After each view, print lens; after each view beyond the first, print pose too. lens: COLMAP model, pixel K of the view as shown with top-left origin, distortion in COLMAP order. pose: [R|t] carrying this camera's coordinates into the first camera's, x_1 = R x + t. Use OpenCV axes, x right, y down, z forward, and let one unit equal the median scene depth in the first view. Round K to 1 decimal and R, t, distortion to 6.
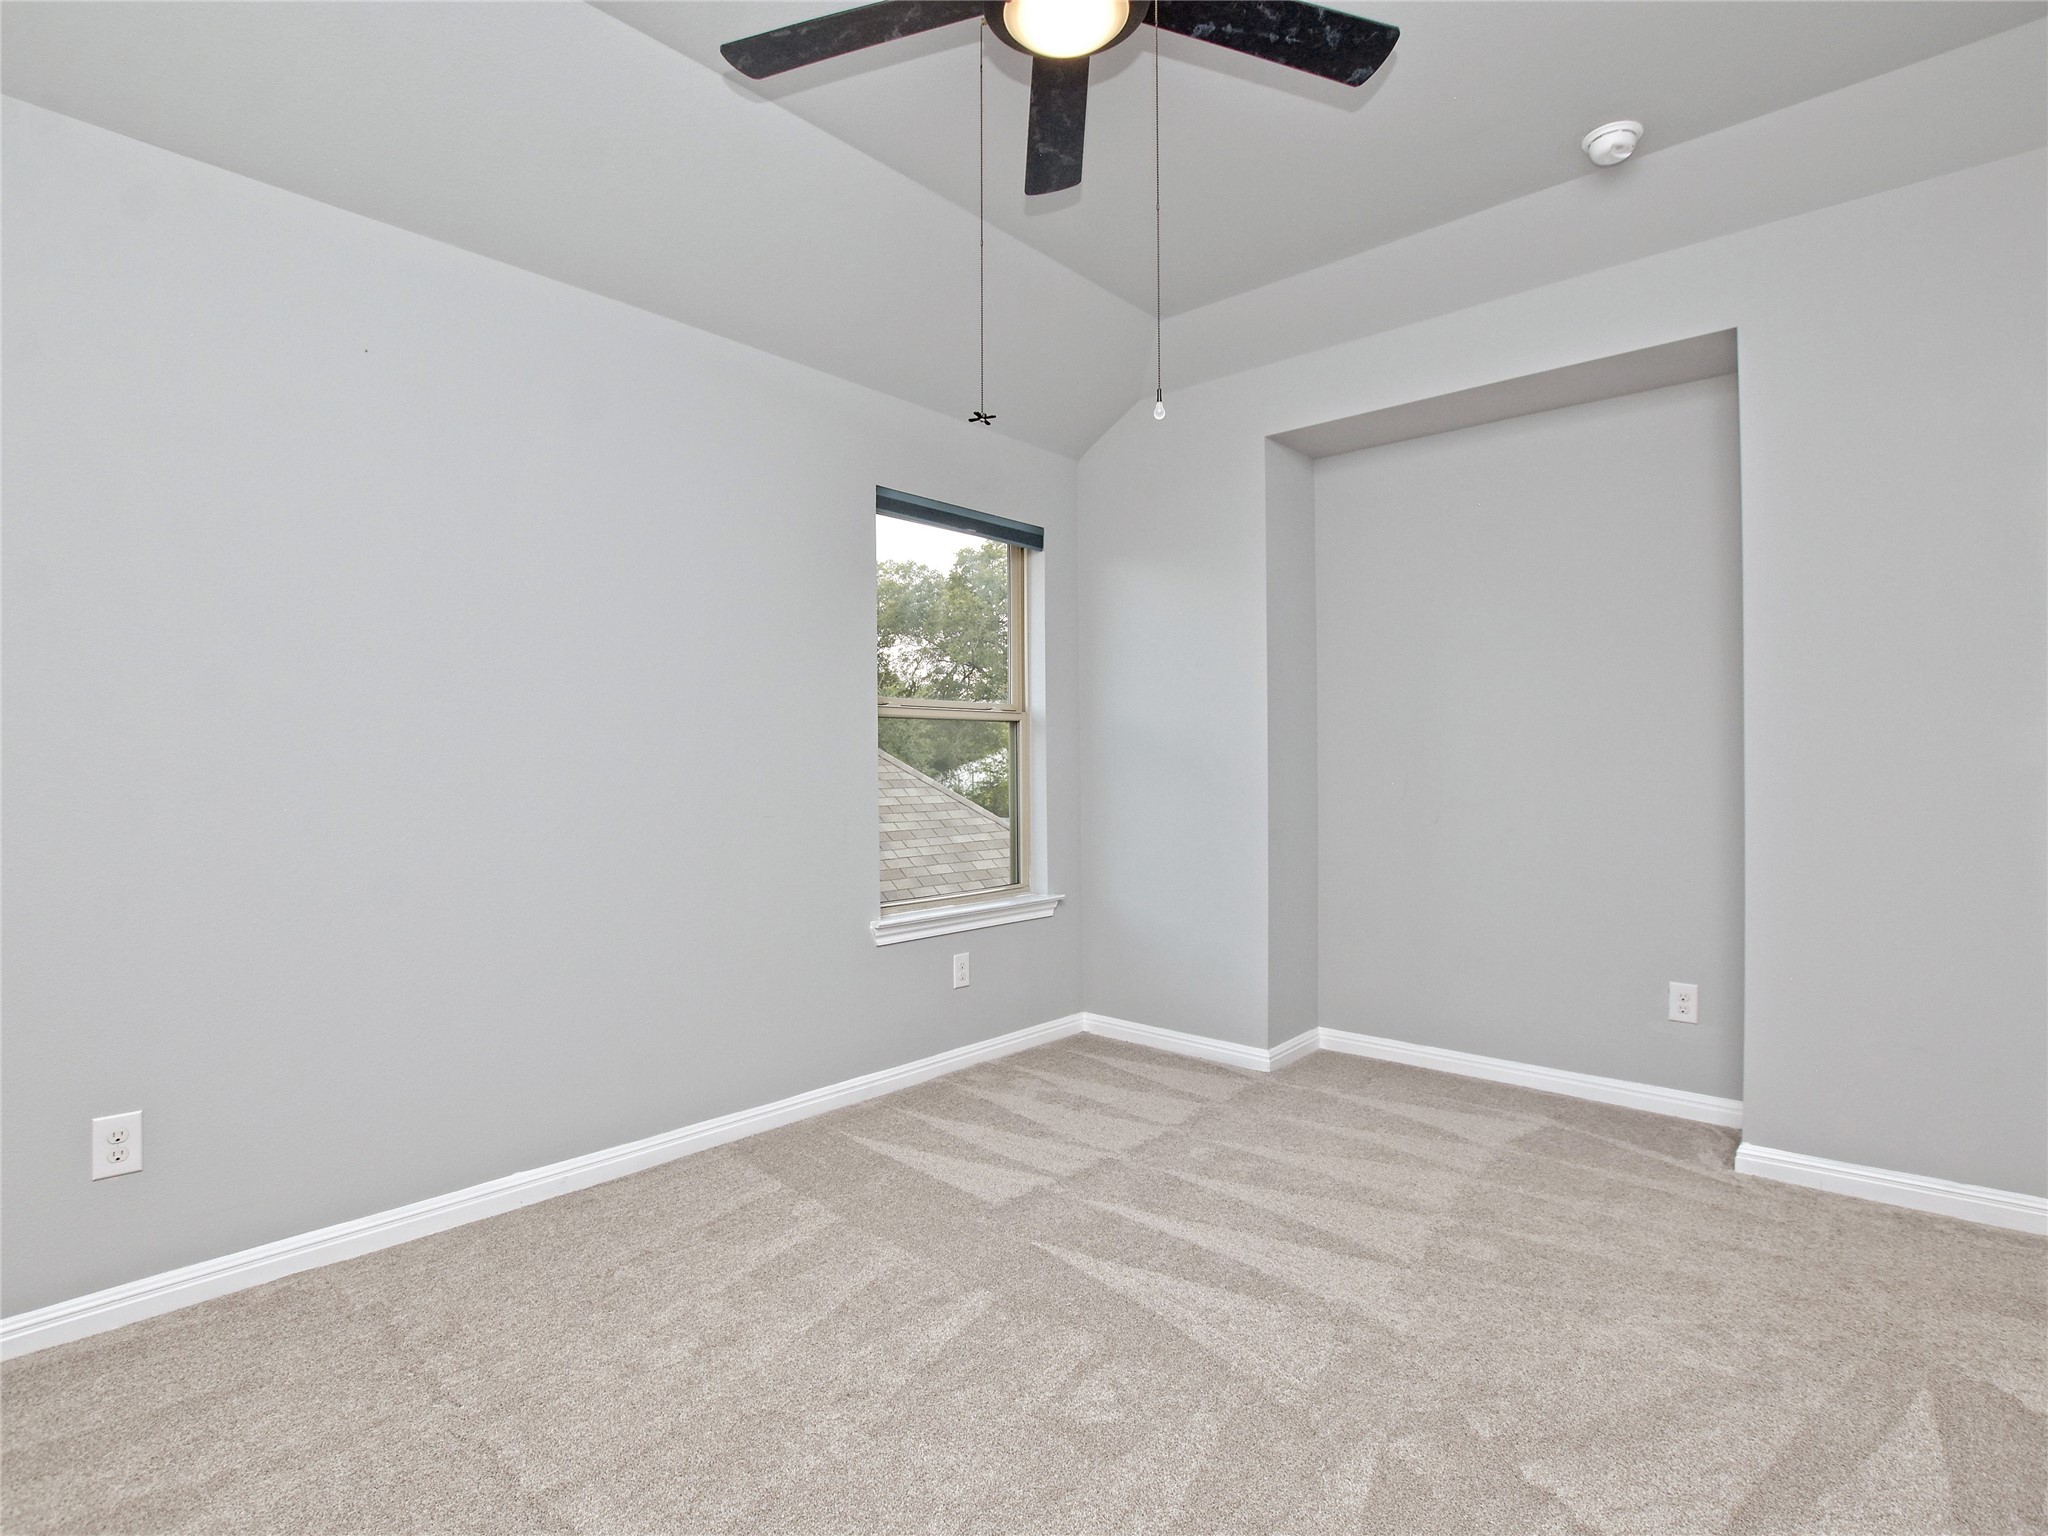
lens RADIAL K [[1015.6, 0, 1023.5], [0, 1015.6, 773.7], [0, 0, 1]] dist [-0.037062, 0.004577]
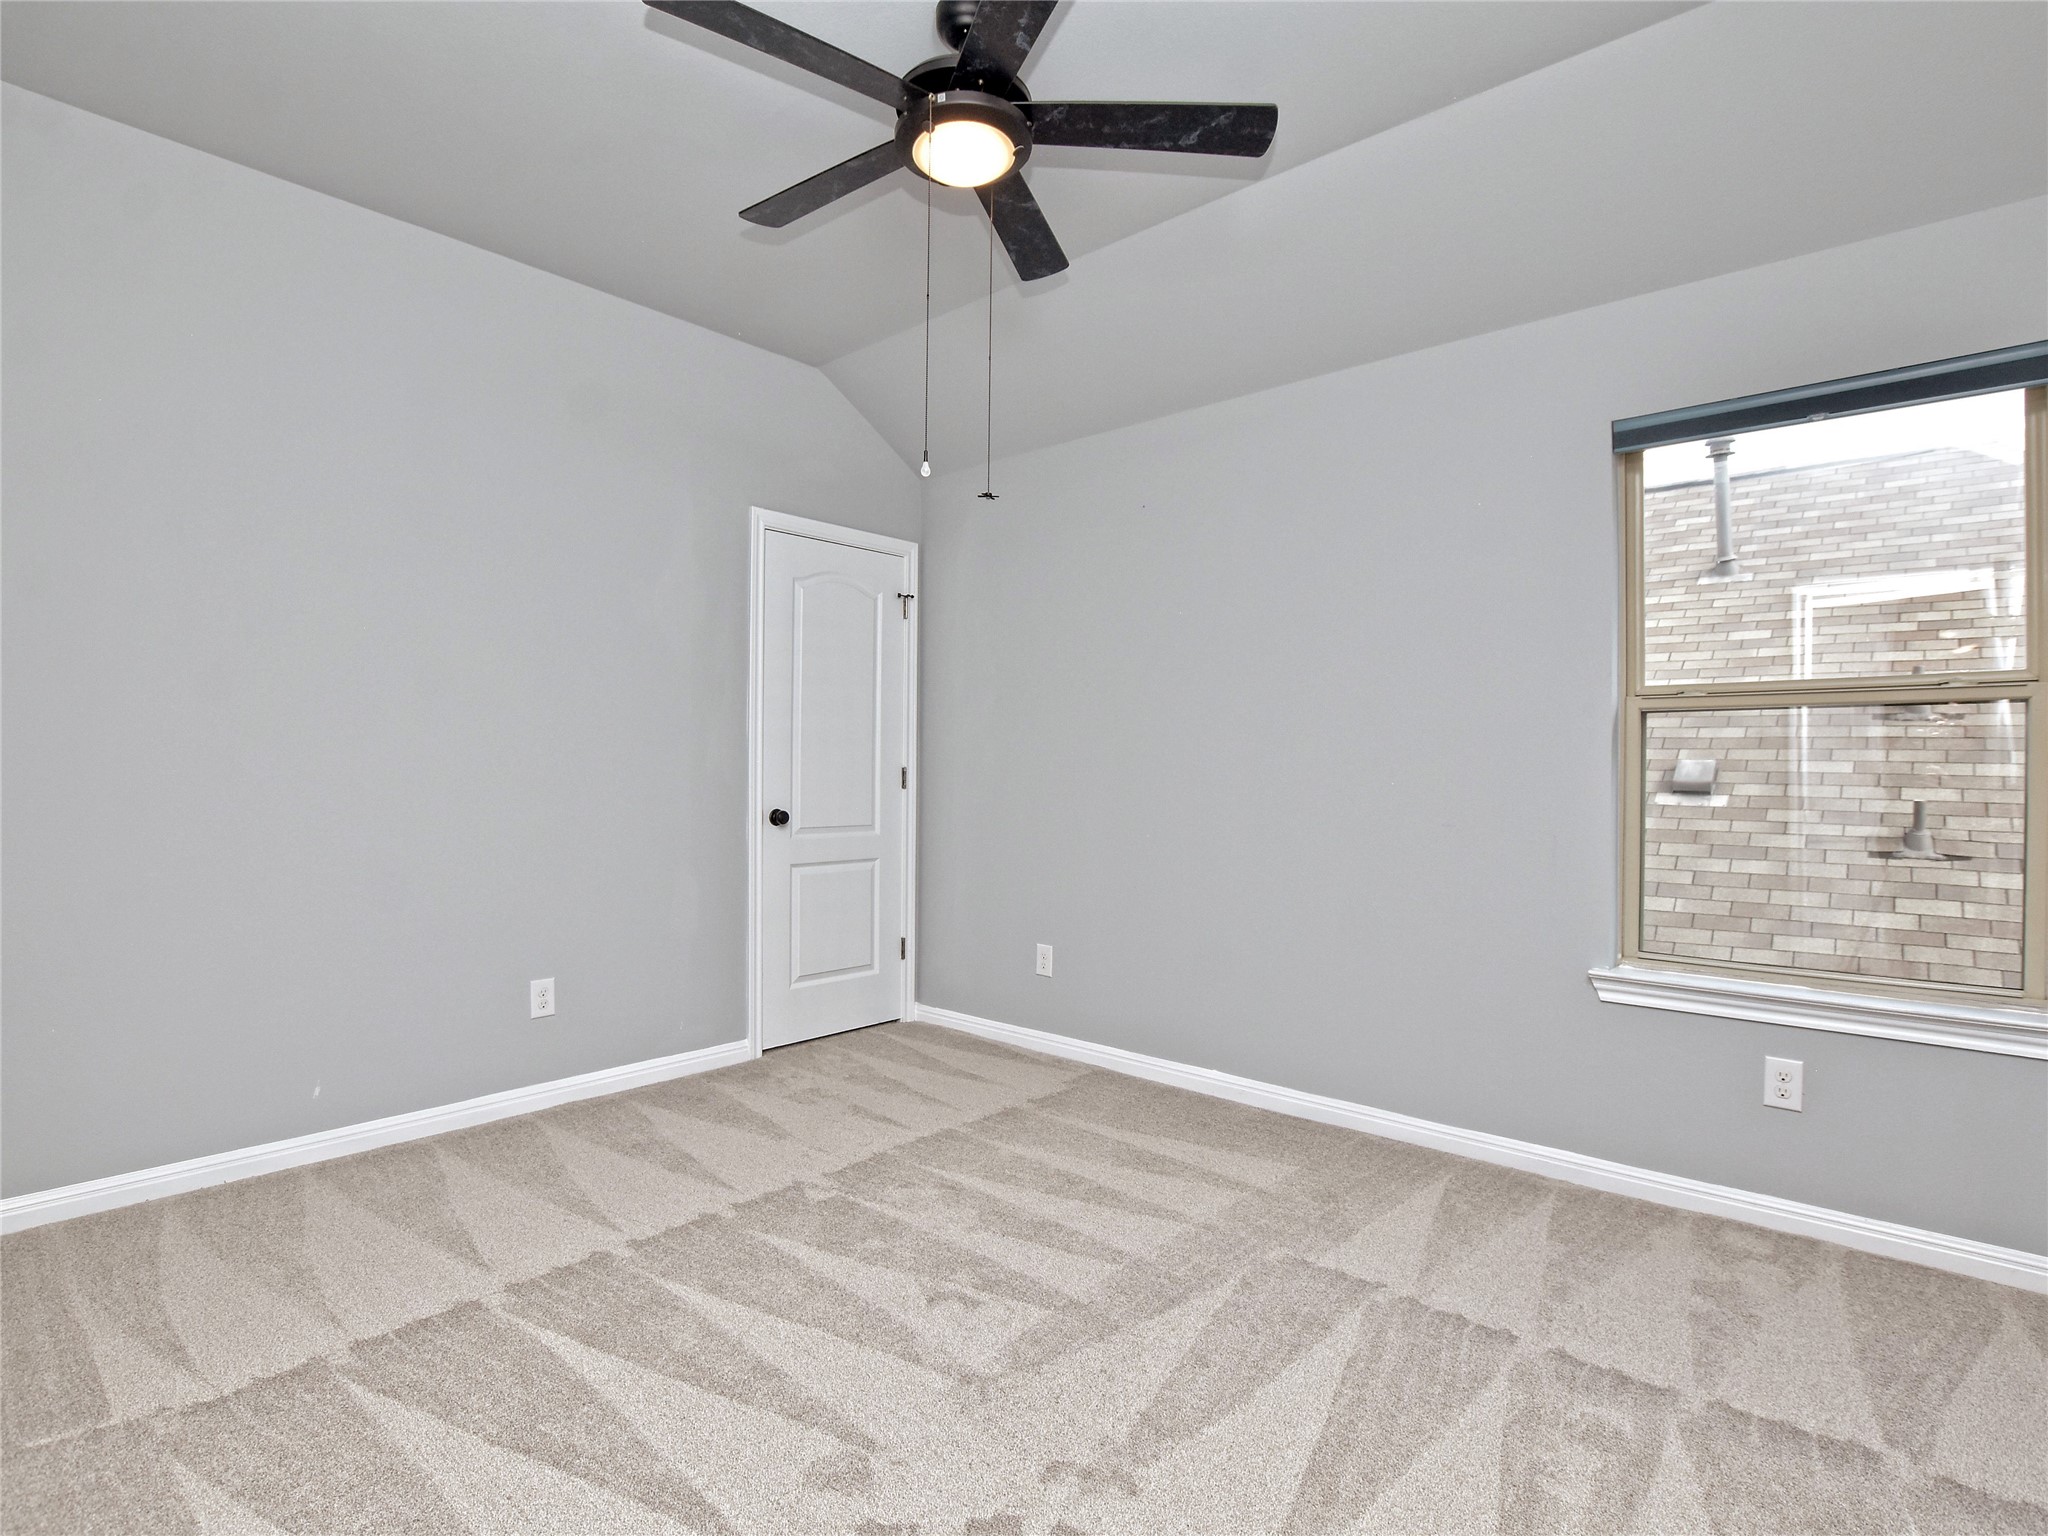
lens RADIAL K [[1015.6, 0, 1027.8], [0, 1015.6, 764.4], [0, 0, 1]] dist [-0.037062, 0.004577]
pose [[0.015063, -0.002315, -0.999884, 0.652790], [-0.018618, 0.999823, -0.002596, -0.004812], [0.999713, 0.018654, 0.015017, 0.549872]]
